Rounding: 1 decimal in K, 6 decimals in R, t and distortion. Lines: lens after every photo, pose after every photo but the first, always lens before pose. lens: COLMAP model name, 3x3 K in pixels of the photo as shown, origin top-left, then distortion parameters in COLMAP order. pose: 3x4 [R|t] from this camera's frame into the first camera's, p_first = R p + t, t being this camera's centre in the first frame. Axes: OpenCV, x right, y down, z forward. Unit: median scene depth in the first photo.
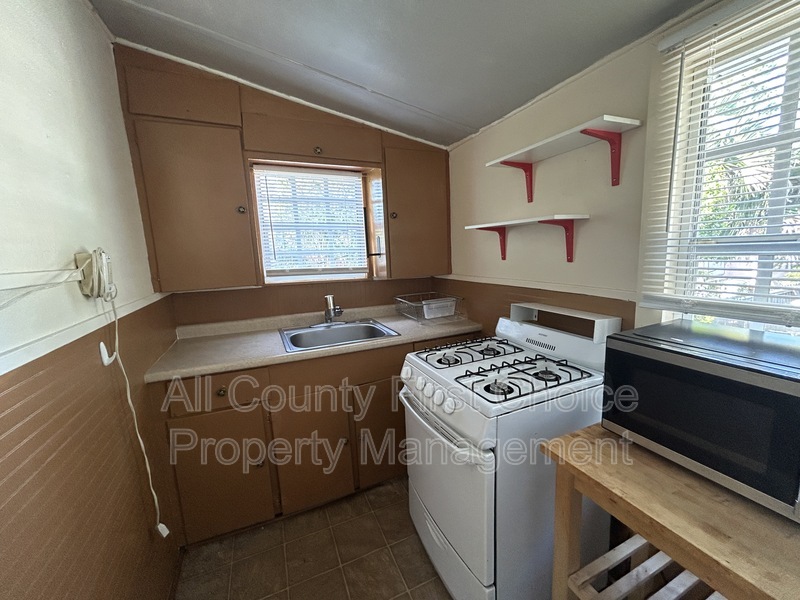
lens RADIAL K [[319.0, 0, 399.9], [0, 319.0, 299.1], [0, 0, 1]] dist [0.001140, 0.000034]
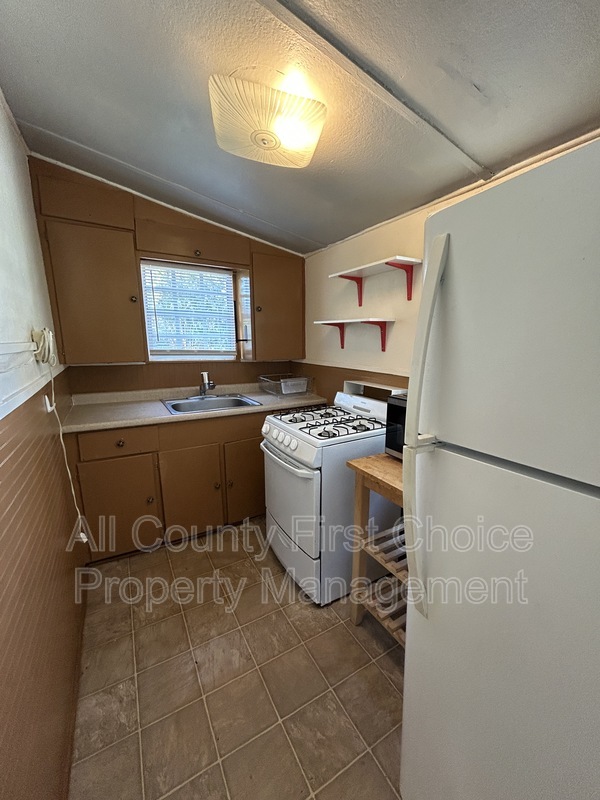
lens RADIAL K [[319.0, 0, 300.1], [0, 319.0, 400.1], [0, 0, 1]] dist [0.001140, 0.000034]
pose [[0.993324, 0.020172, 0.113580, 0.006811], [-0.024800, 0.998913, 0.039478, 0.043314], [-0.112661, -0.042031, 0.992744, -0.303955]]
